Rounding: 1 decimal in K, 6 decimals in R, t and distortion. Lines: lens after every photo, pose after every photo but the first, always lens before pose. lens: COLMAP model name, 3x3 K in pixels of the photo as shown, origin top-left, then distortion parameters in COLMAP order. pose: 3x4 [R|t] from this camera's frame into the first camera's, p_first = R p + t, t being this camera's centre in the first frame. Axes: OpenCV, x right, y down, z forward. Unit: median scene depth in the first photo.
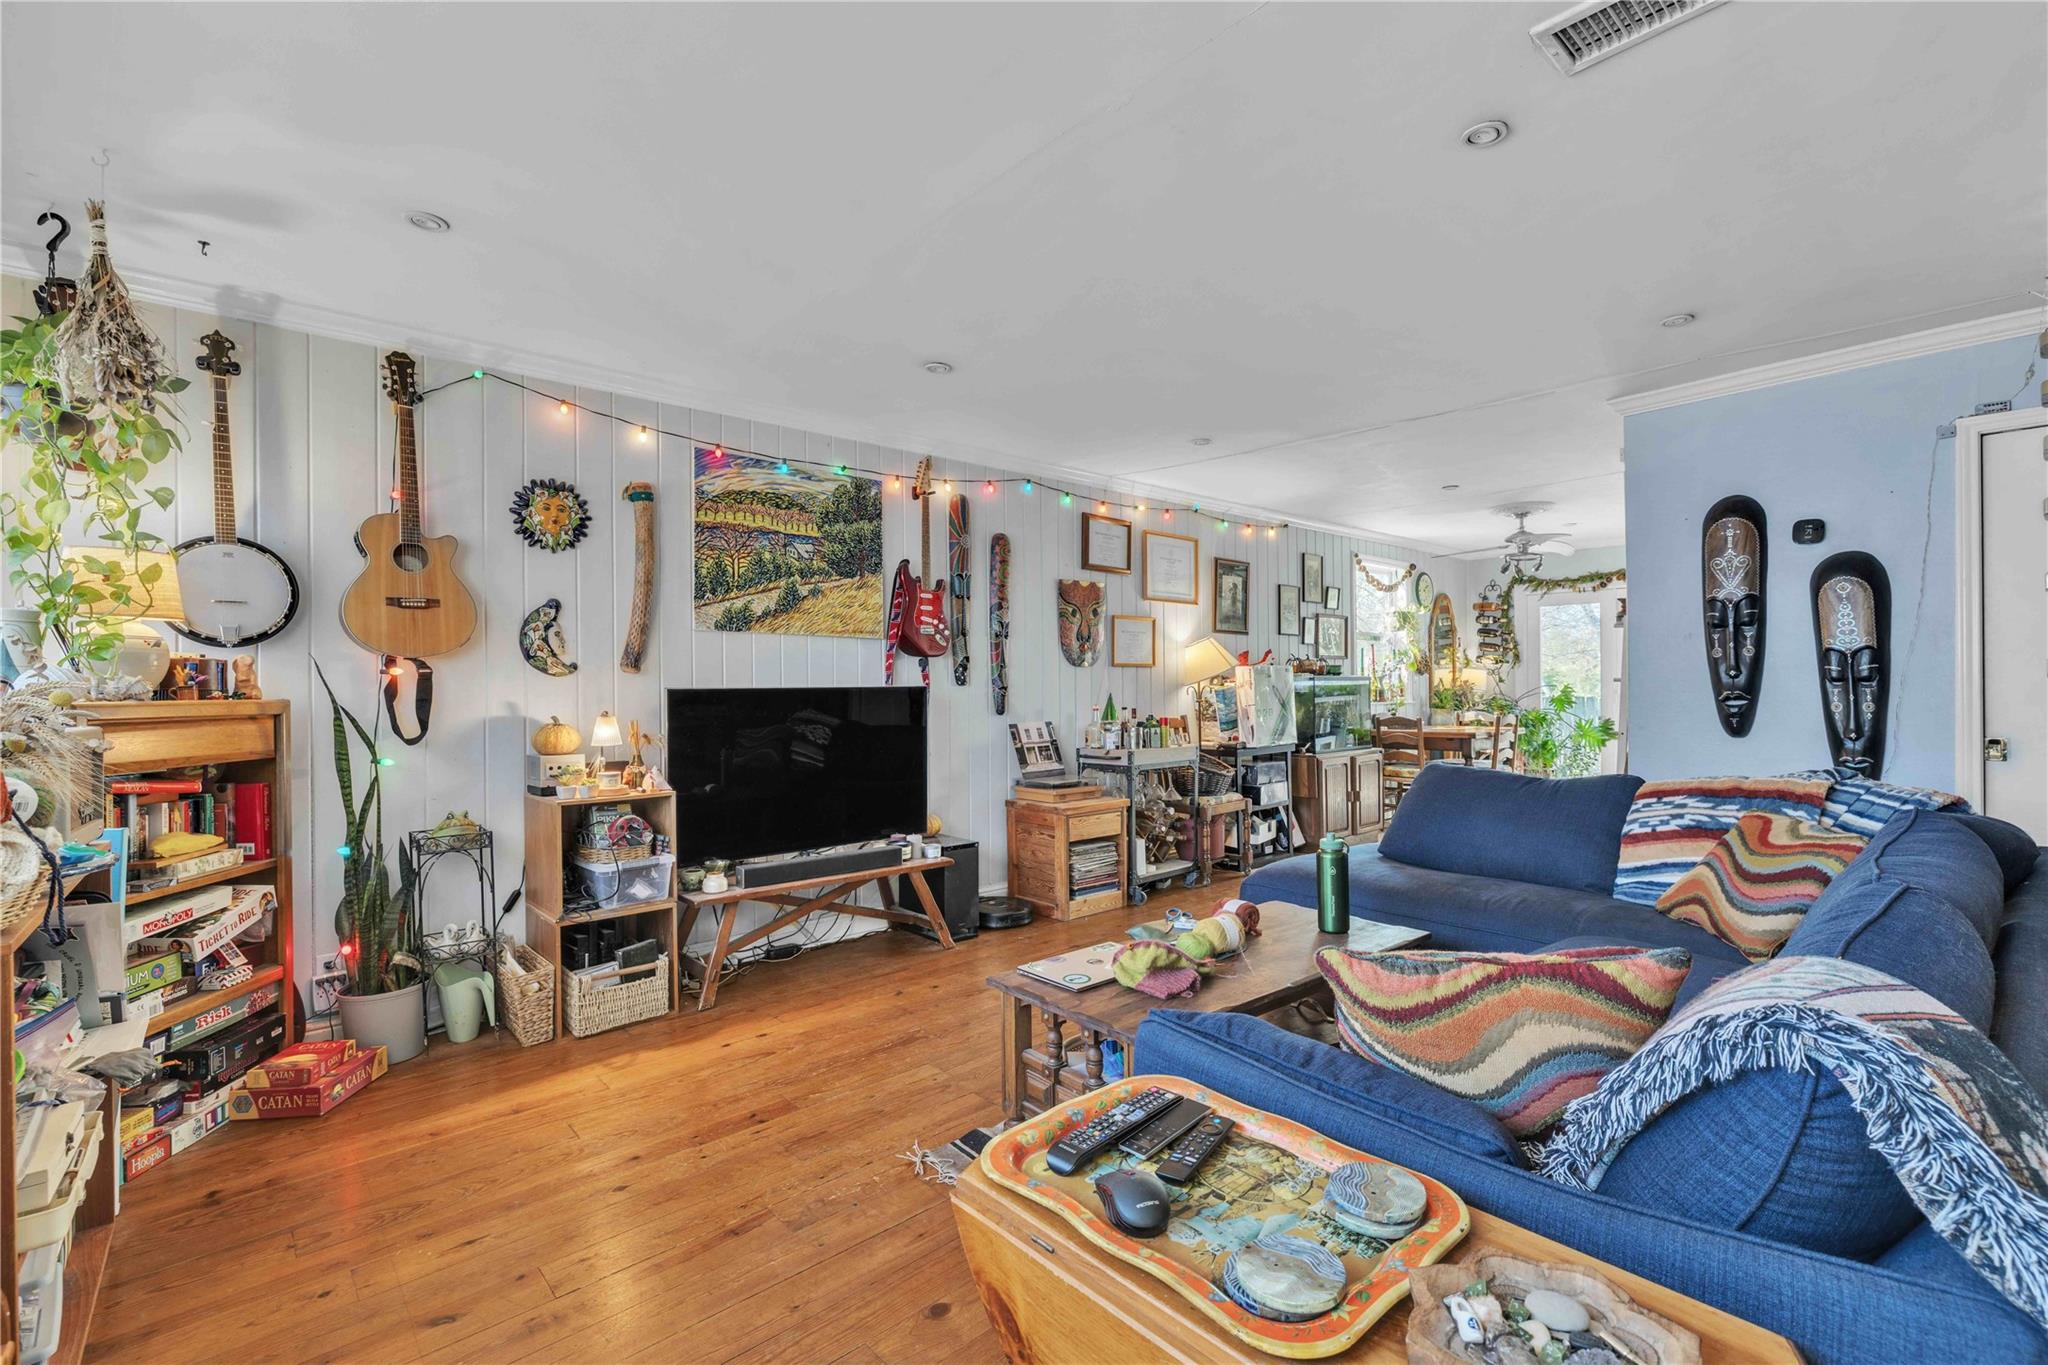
lens RADIAL K [[898.4, 0, 1025.5], [0, 898.4, 693.0], [0, 0, 1]] dist [0.009778, -0.000208]
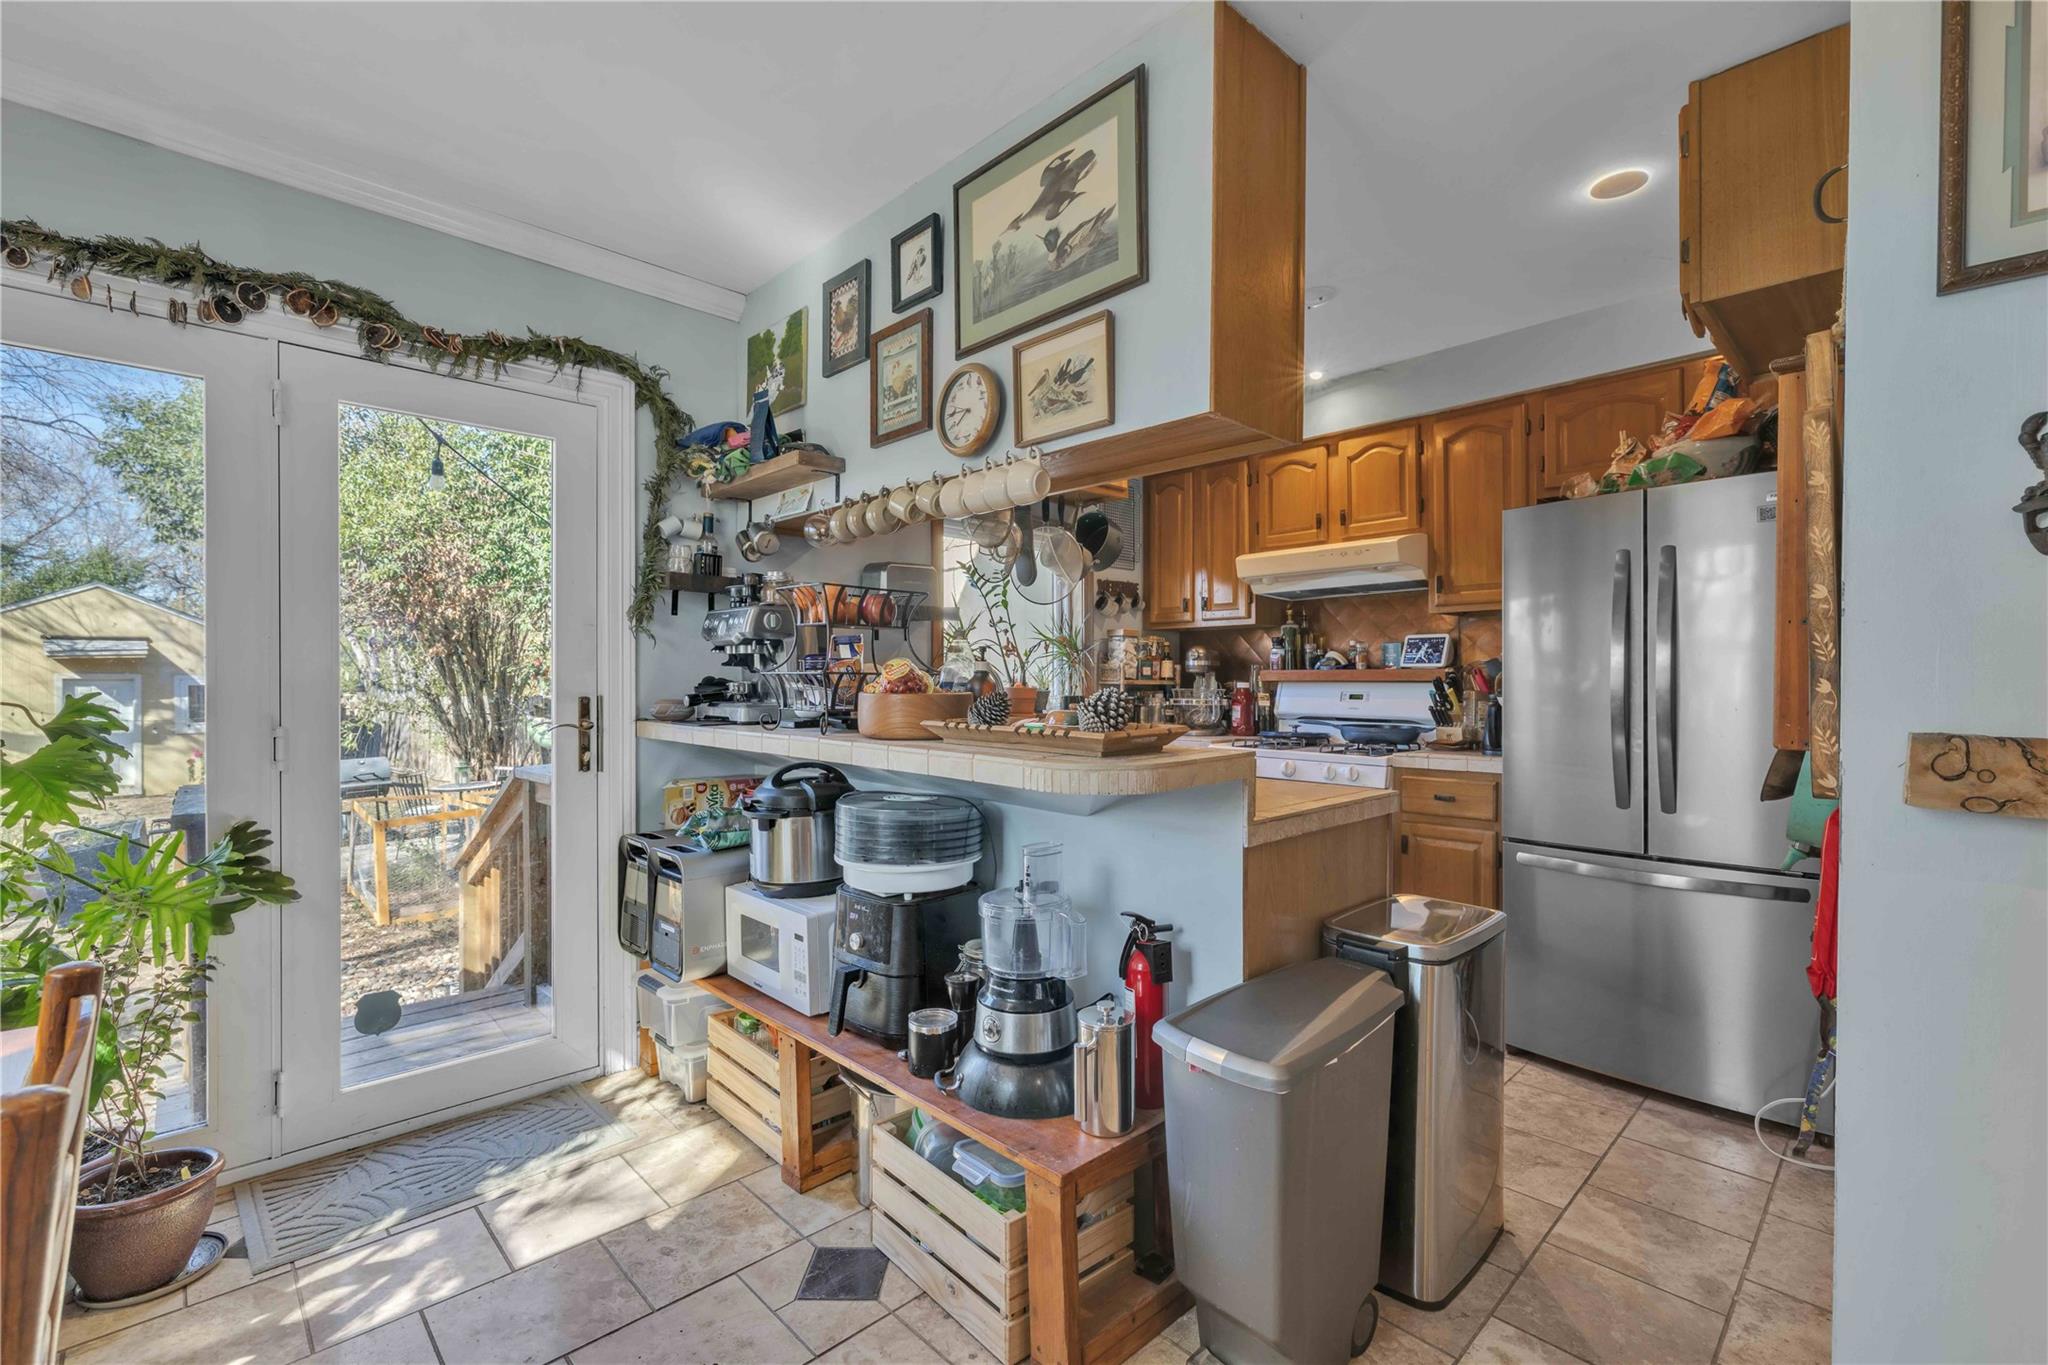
lens RADIAL K [[898.4, 0, 1018.8], [0, 898.4, 684.7], [0, 0, 1]] dist [0.009778, -0.000208]
pose [[-0.043730, 0.001578, 0.999042, 0.629501], [0.002944, 0.999995, -0.001451, -0.019096], [-0.999039, 0.002878, -0.043734, 1.331965]]
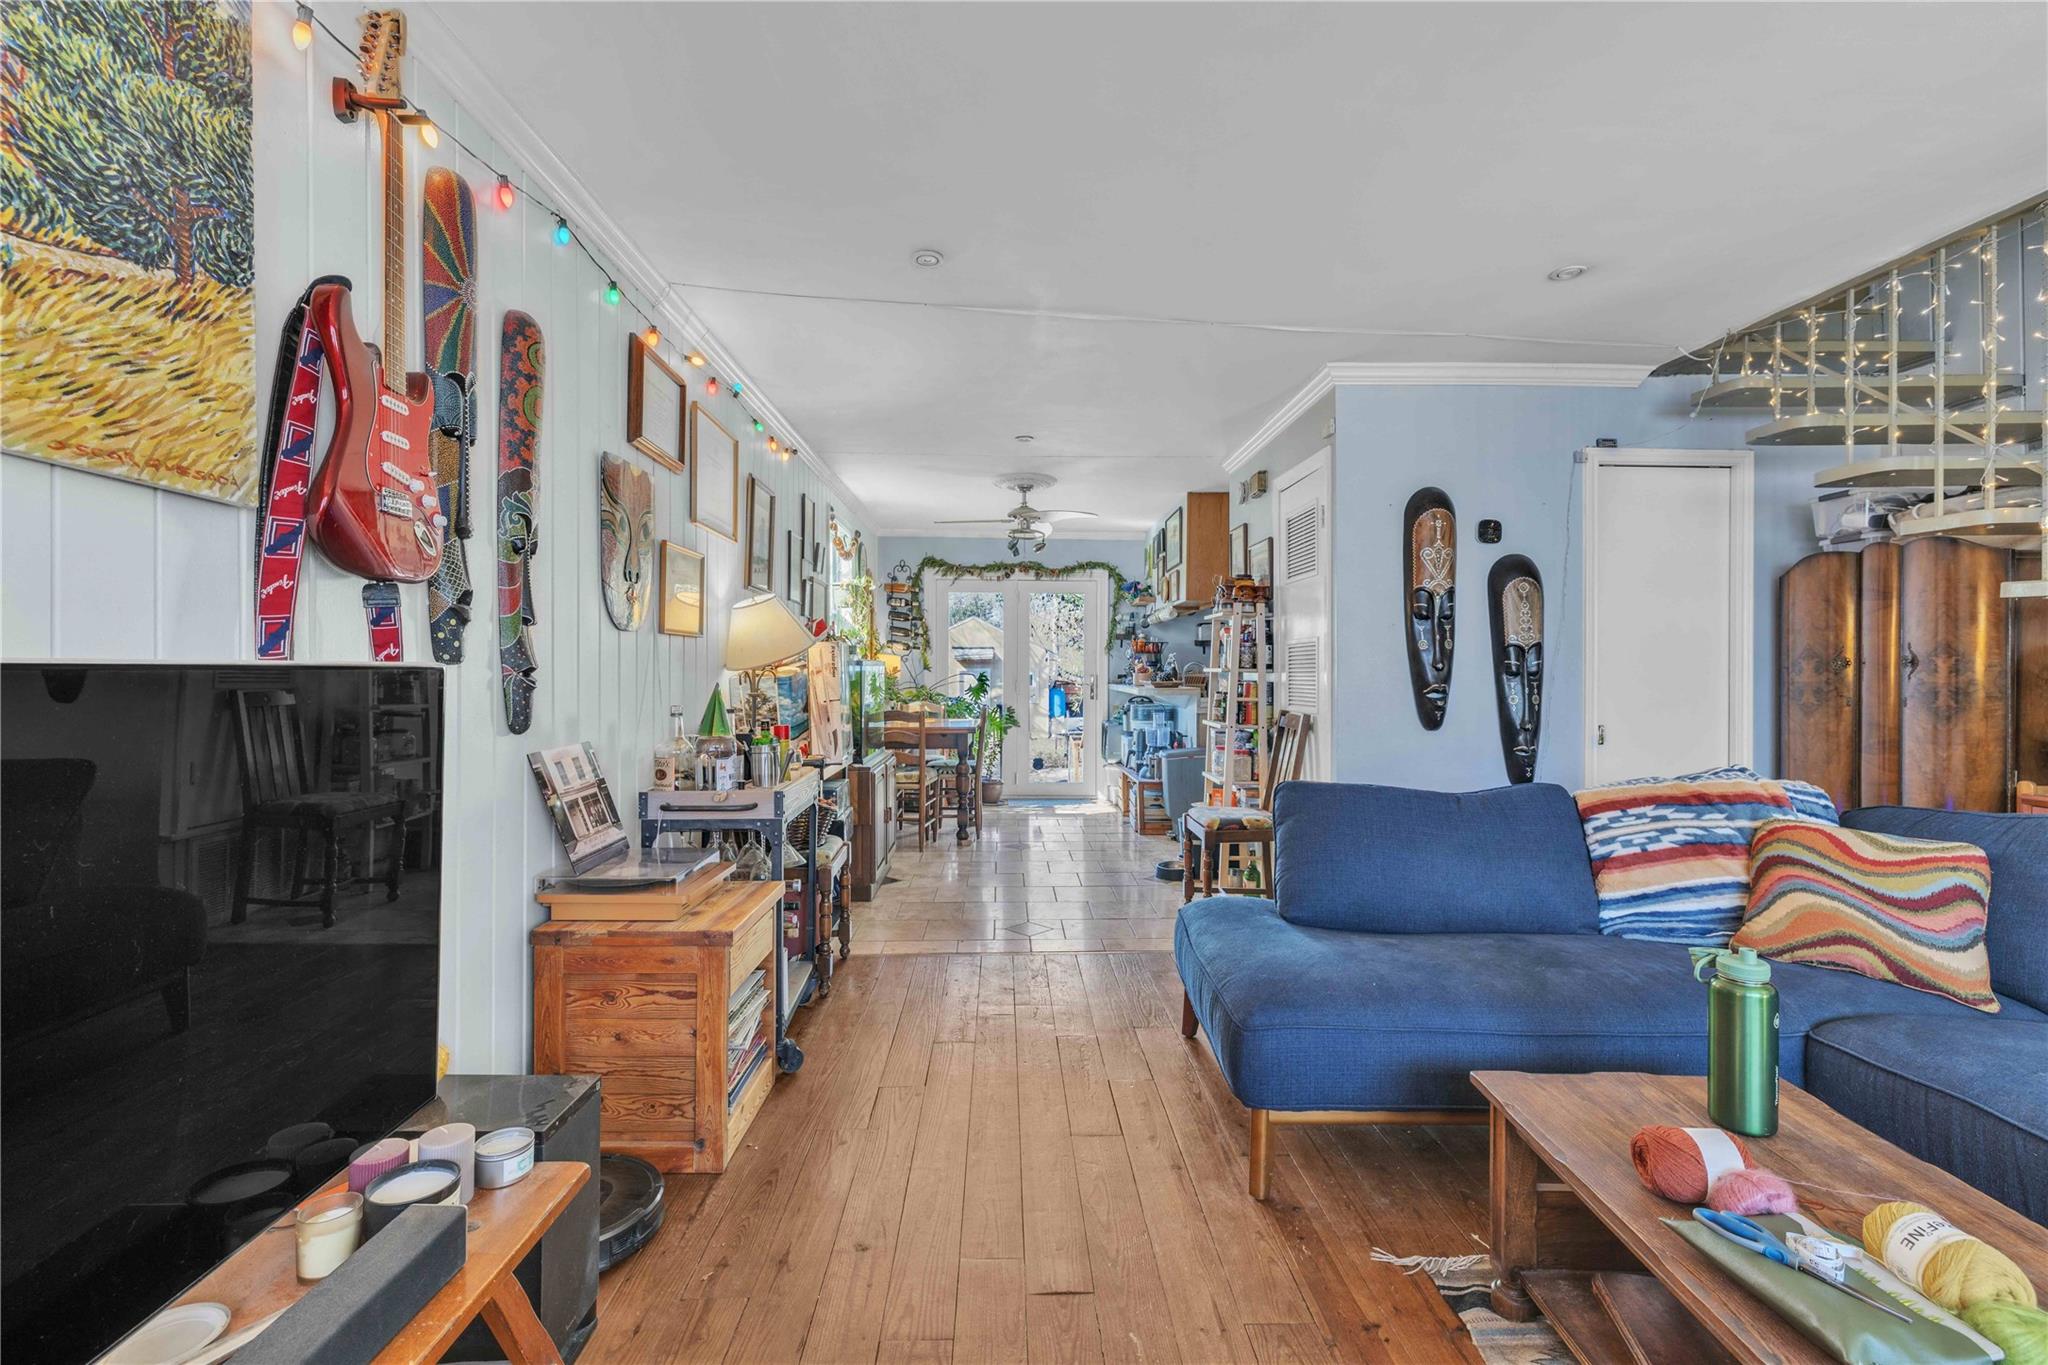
lens RADIAL K [[898.4, 0, 1013.1], [0, 898.4, 668.8], [0, 0, 1]] dist [0.009778, -0.000208]
pose [[0.645199, 0.013313, 0.763899, -0.217679], [-0.005768, 0.999905, -0.012554, -0.002811], [-0.763993, 0.003694, 0.645214, 0.579902]]
